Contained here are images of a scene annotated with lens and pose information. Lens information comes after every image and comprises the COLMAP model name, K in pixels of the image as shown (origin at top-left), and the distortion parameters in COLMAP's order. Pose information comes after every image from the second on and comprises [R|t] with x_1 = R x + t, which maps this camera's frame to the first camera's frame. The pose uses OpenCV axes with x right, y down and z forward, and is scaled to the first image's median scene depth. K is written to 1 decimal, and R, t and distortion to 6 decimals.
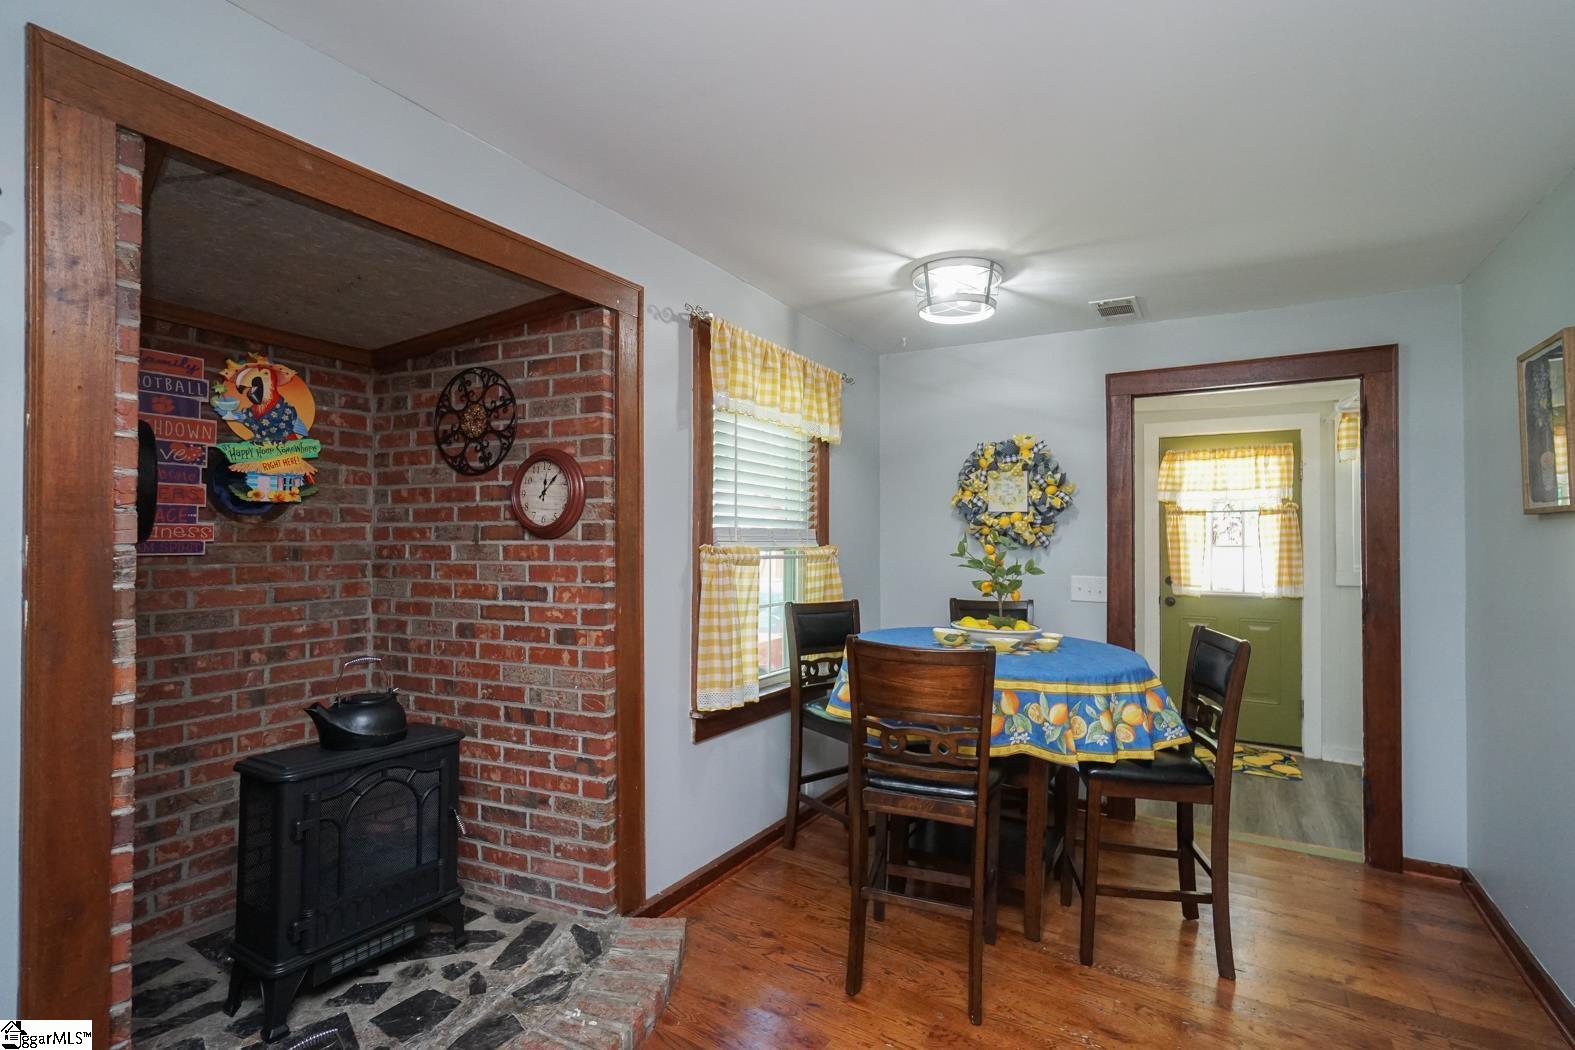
lens RADIAL K [[696.2, 0, 797.2], [0, 696.2, 533.1], [0, 0, 1]] dist [-0.000788, 0.000056]
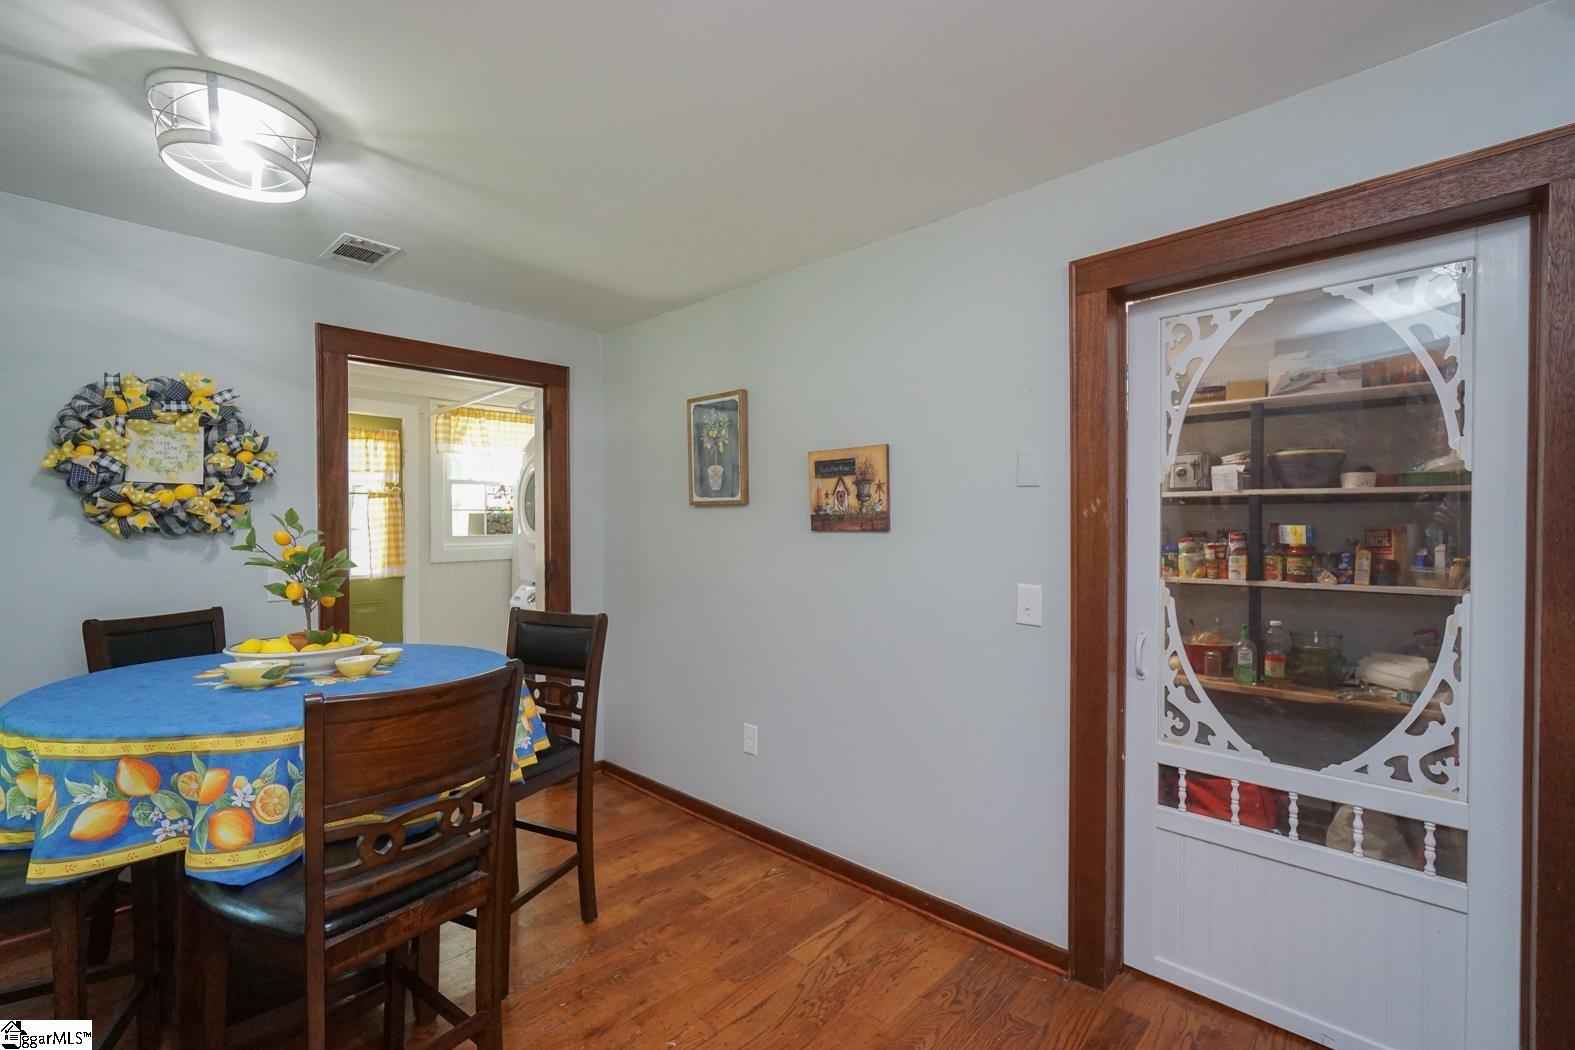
lens RADIAL K [[670.7, 0, 787.6], [0, 670.7, 530.7], [0, 0, 1]] dist [-0.001271, 0.000312]
pose [[0.251735, -0.016923, 0.967648, -0.182764], [-0.004523, 0.999816, 0.018663, 0.001003], [-0.967786, -0.009075, 0.251612, 0.249506]]
